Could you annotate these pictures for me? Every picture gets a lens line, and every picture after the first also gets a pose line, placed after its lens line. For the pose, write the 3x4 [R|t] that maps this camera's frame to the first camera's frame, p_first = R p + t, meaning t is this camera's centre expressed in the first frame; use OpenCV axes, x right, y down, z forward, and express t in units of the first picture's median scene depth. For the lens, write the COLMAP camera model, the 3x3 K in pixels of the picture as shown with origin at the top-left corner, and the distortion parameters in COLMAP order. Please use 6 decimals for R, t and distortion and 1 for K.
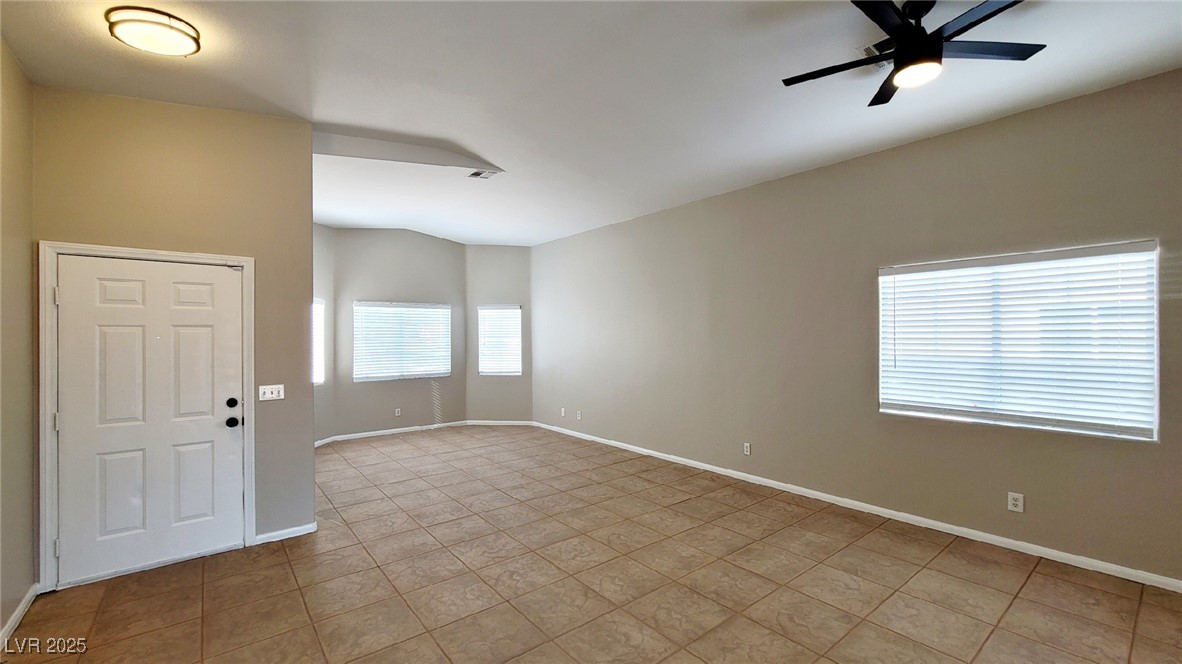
lens RADIAL K [[482.5, 0, 602.0], [0, 482.5, 329.2], [0, 0, 1]] dist [-0.002122, -0.000047]
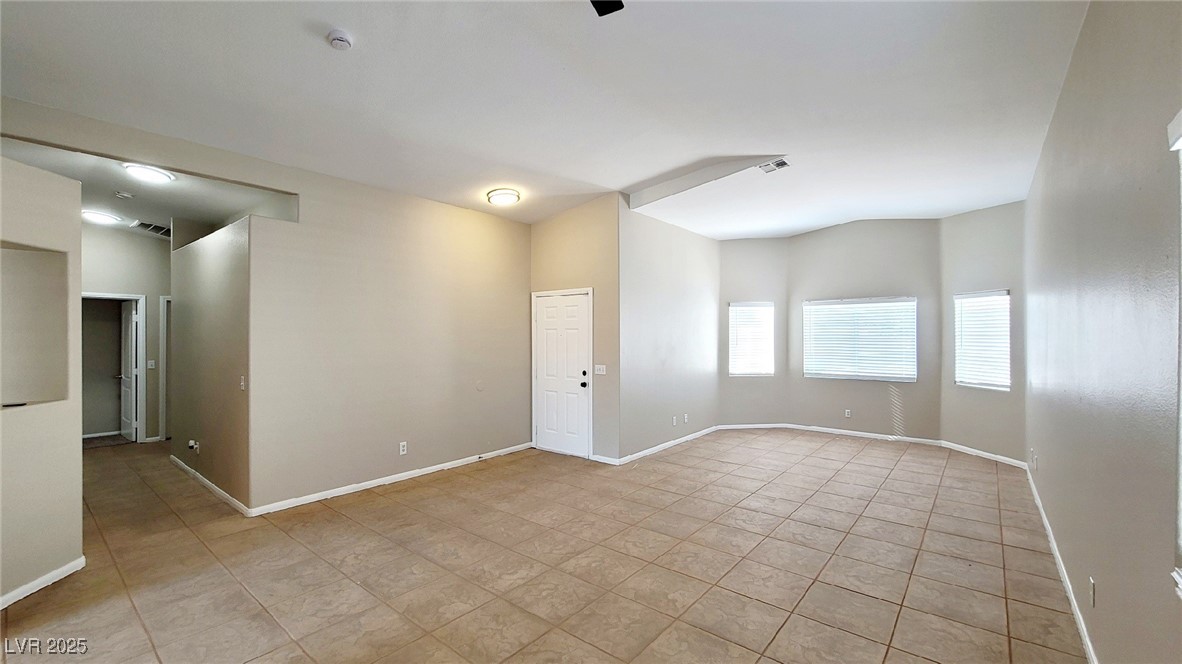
lens RADIAL K [[486.9, 0, 584.2], [0, 486.9, 335.4], [0, 0, 1]] dist [-0.000805, 0.000167]
pose [[0.189330, 0.004667, -0.981902, 0.826785], [0.015741, 0.999846, 0.007788, 0.003206], [0.981787, -0.016931, 0.189227, 0.588599]]
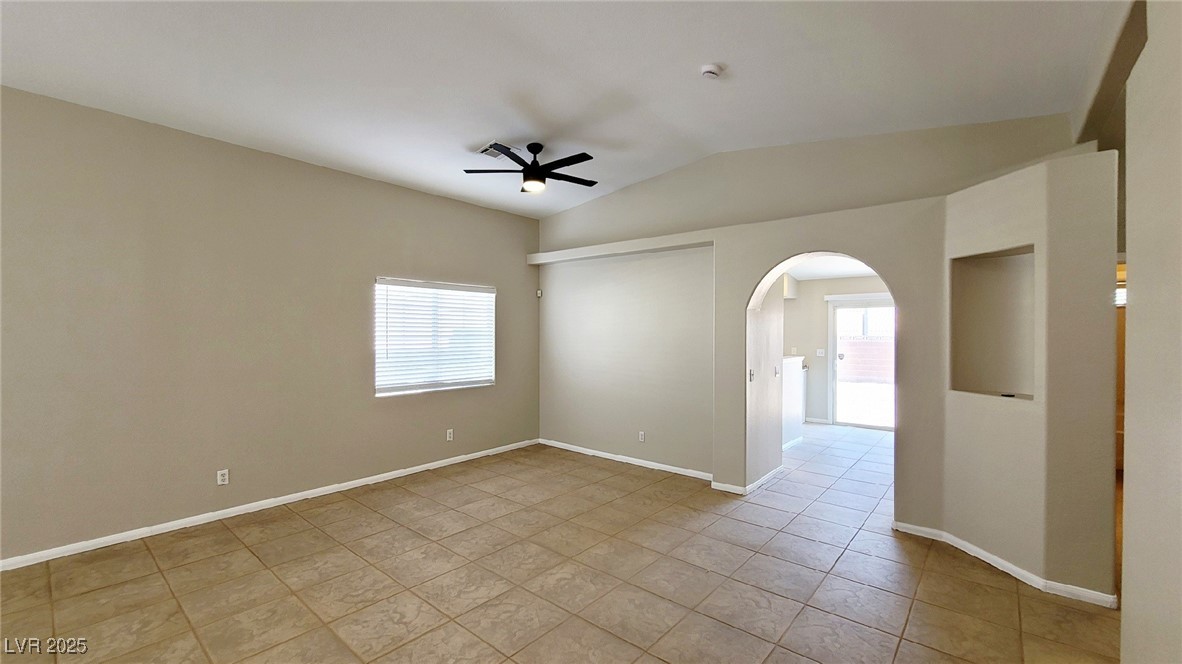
lens RADIAL K [[482.4, 0, 576.0], [0, 482.4, 337.2], [0, 0, 1]] dist [-0.000829, -0.000038]
pose [[-0.158643, -0.000062, 0.987336, -0.710250], [-0.014487, 0.999892, -0.002265, 0.019271], [-0.987230, -0.014663, -0.158627, 0.719699]]
